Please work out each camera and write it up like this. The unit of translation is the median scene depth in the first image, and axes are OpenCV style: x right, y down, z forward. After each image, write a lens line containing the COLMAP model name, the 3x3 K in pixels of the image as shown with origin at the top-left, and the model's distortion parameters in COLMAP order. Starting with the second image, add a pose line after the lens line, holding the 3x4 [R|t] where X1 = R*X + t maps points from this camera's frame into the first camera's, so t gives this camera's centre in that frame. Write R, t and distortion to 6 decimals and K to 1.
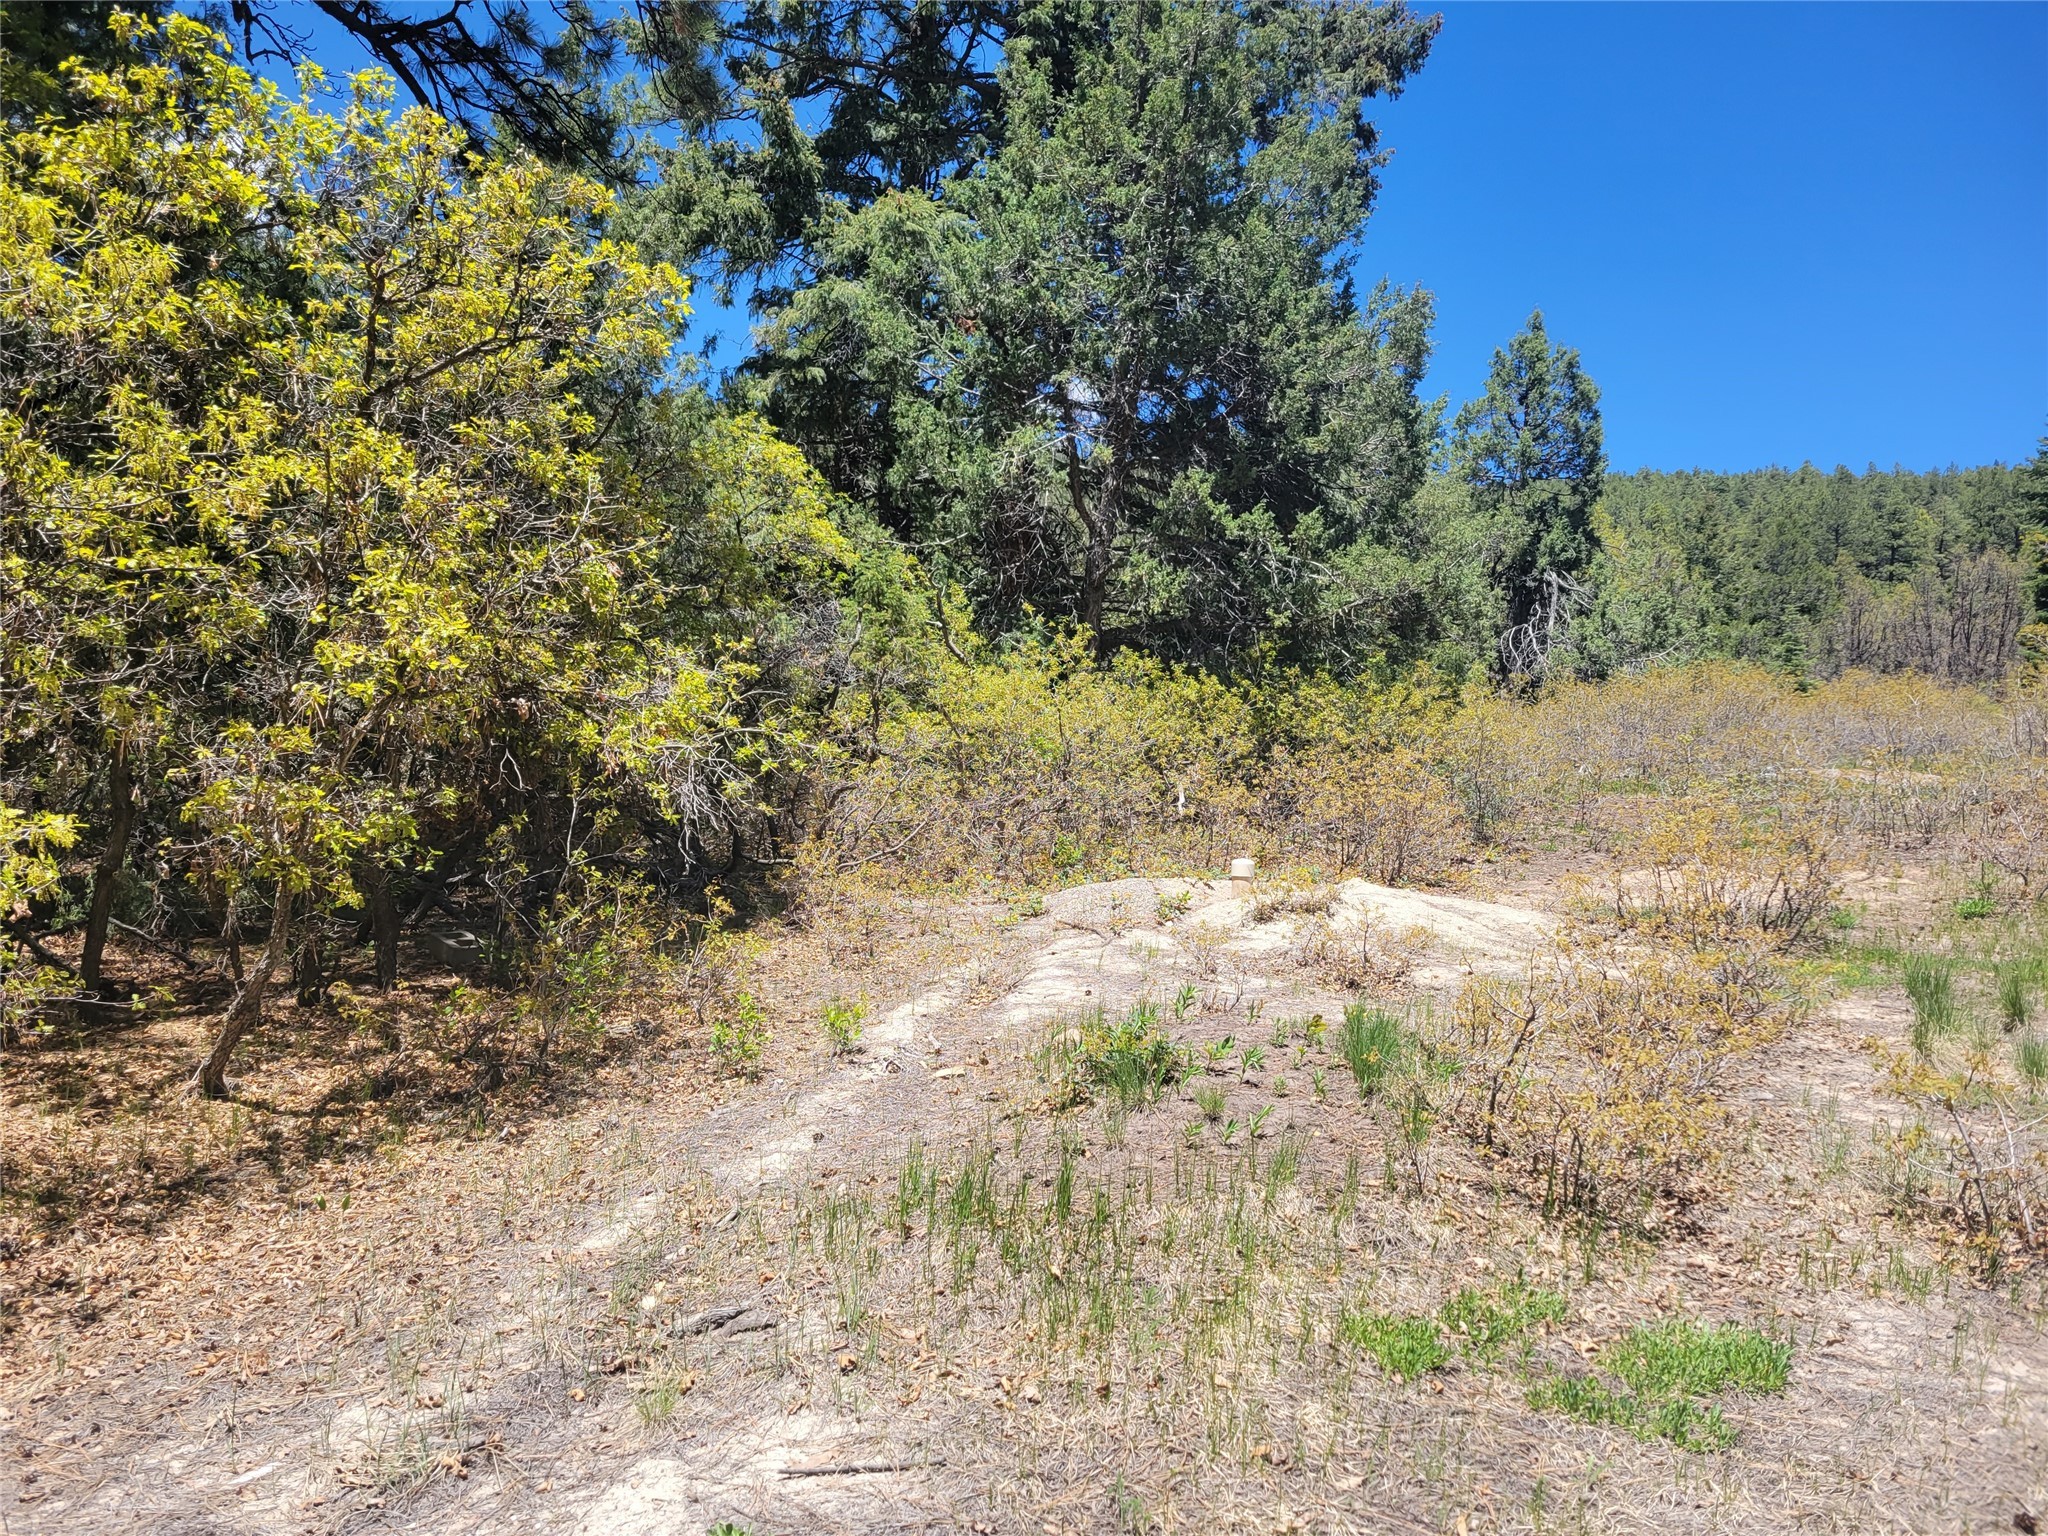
lens RADIAL K [[1554.7, 0, 1017.5], [0, 1554.7, 770.7], [0, 0, 1]] dist [0.067030, 0.003292]
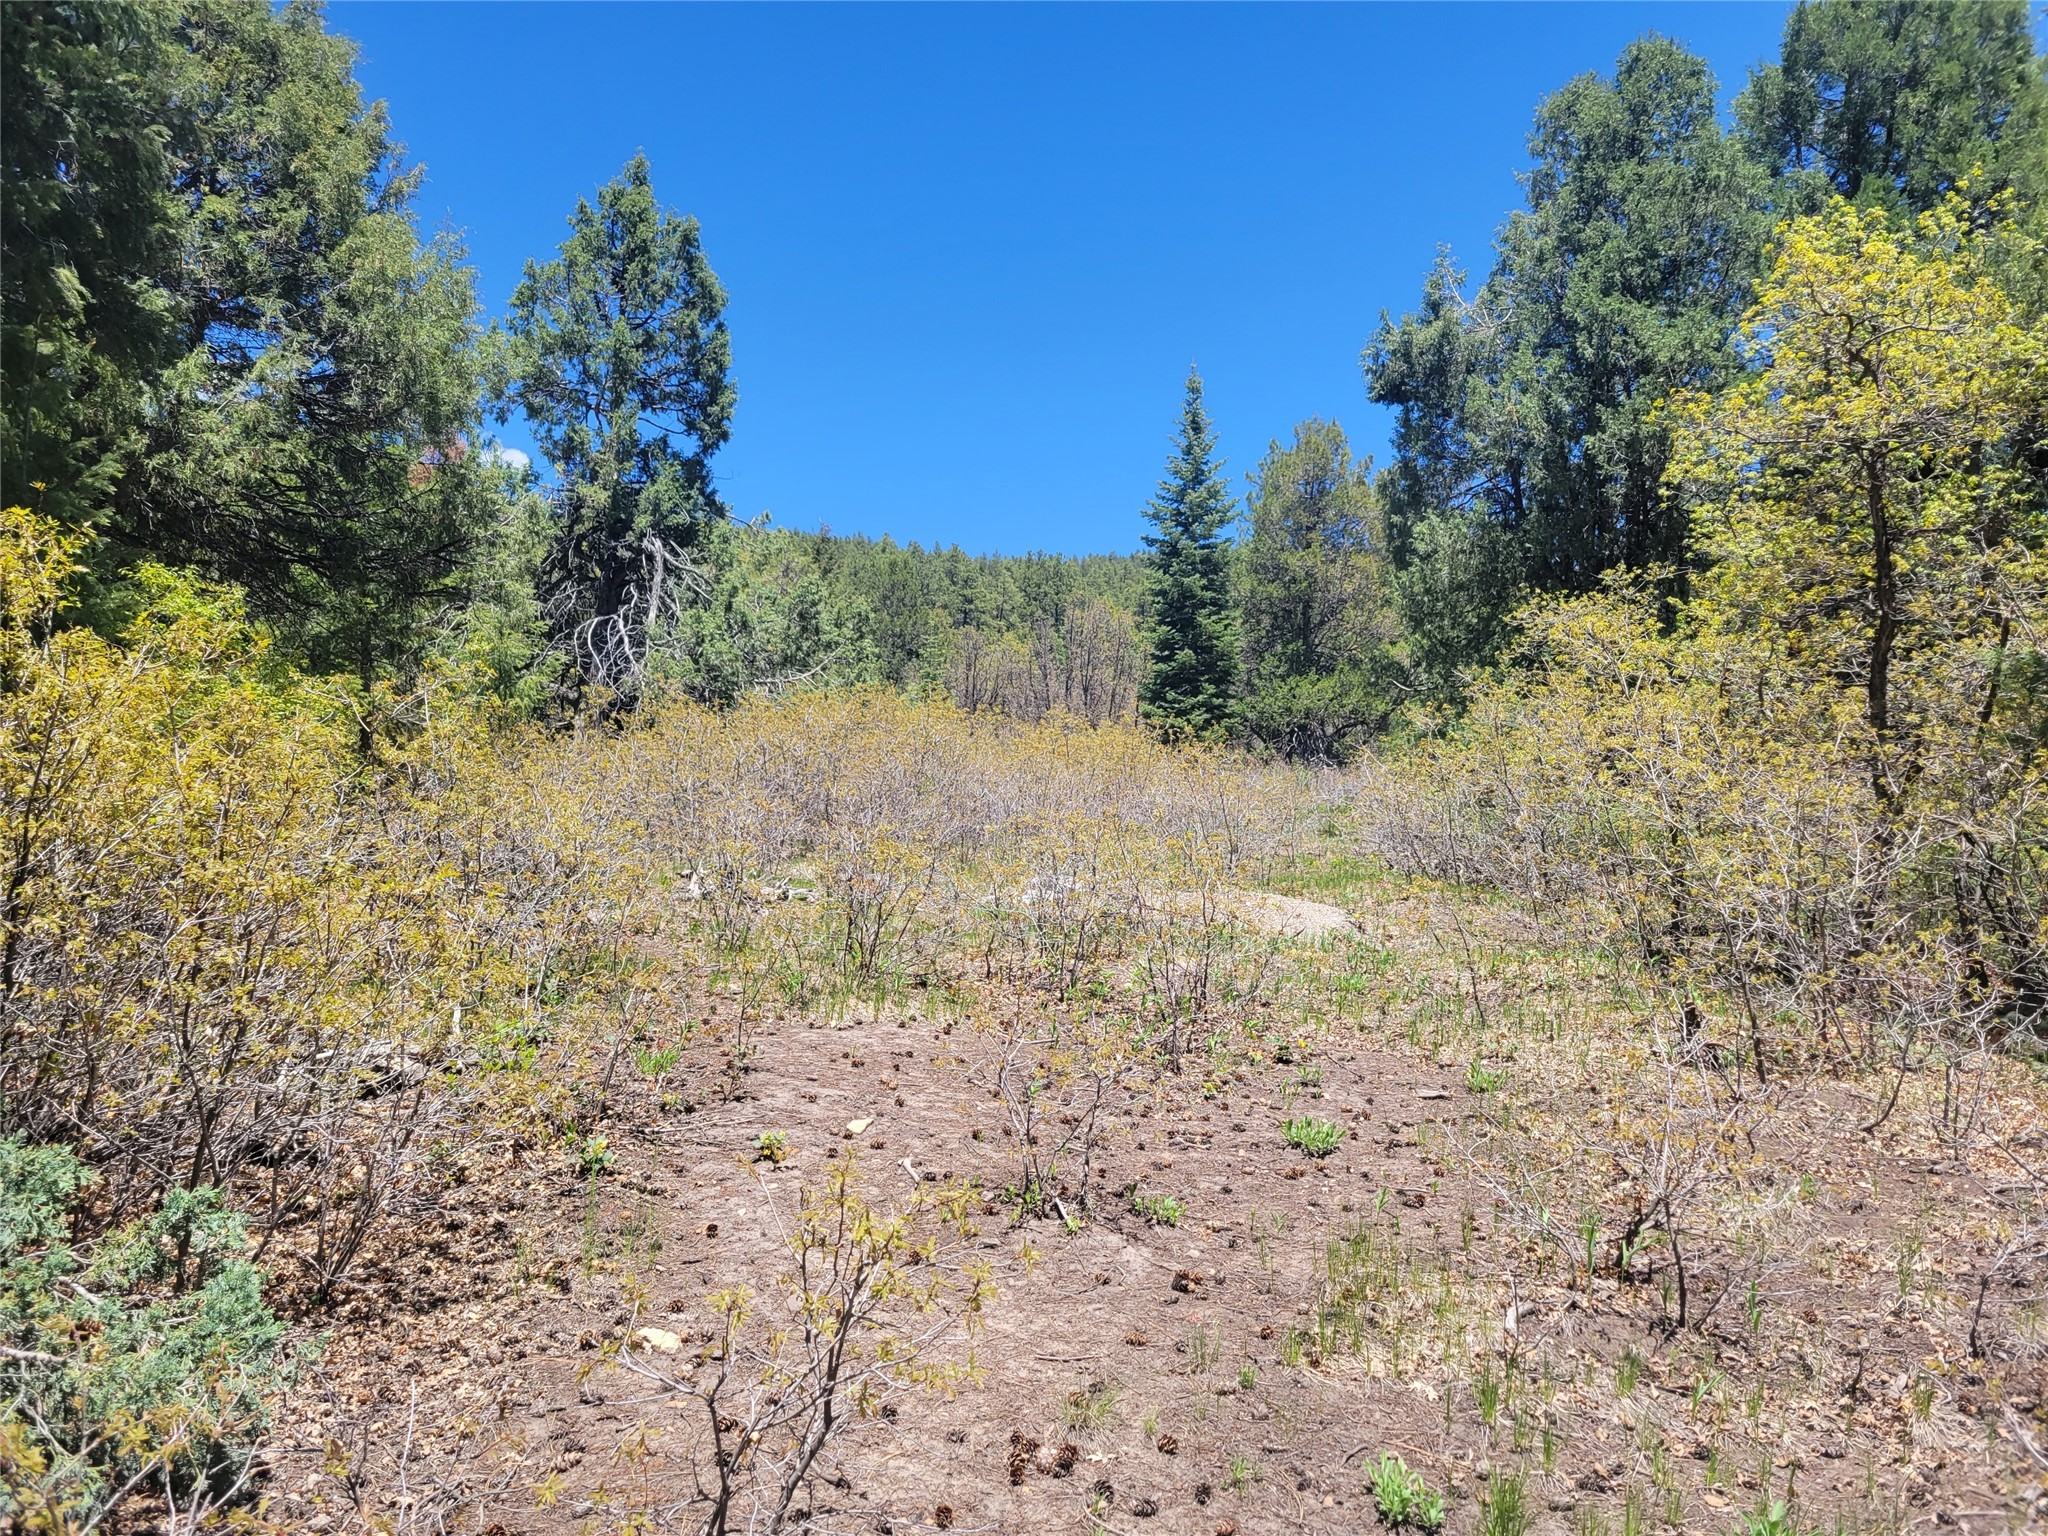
lens RADIAL K [[1554.7, 0, 1020.2], [0, 1554.7, 773.2], [0, 0, 1]] dist [0.067030, 0.003292]
pose [[0.849051, 0.034857, 0.527159, 0.126322], [-0.024266, 0.999341, -0.026995, -0.014069], [-0.527753, 0.010128, 0.849338, 0.357216]]
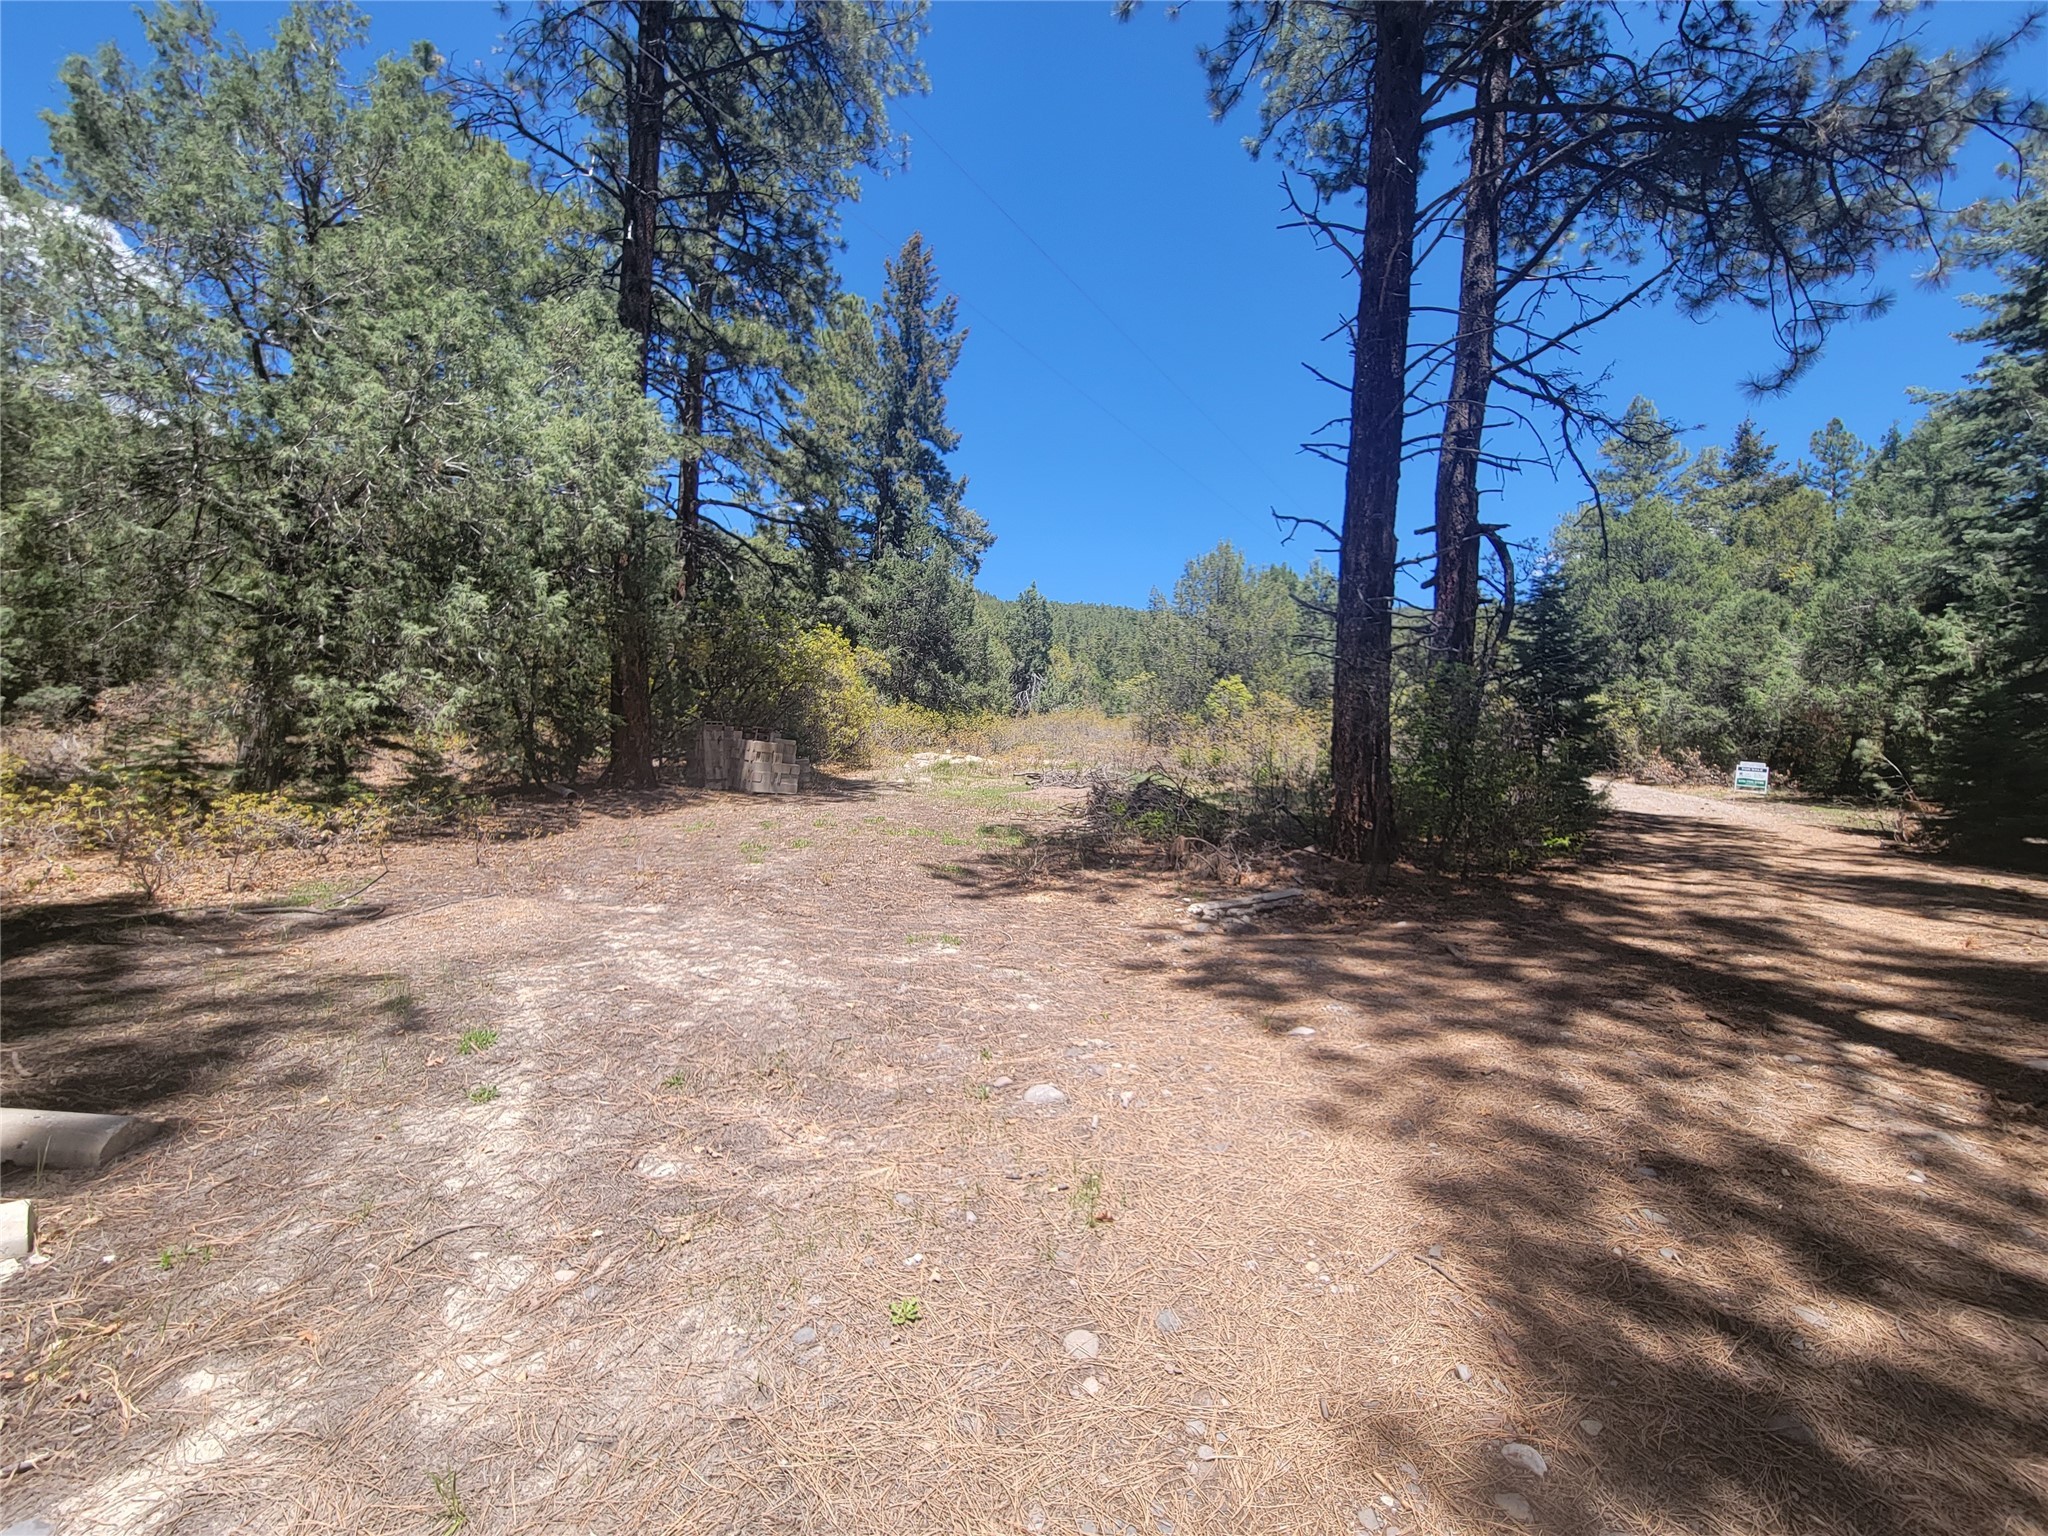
lens RADIAL K [[837.9, 0, 1024.1], [0, 837.9, 766.1], [0, 0, 1]] dist [-0.002465, -0.000596]
pose [[0.957898, 0.039311, 0.284406, -0.112749], [-0.048162, 0.998546, 0.024193, 0.008081], [-0.283041, -0.036872, 0.958399, -0.489651]]
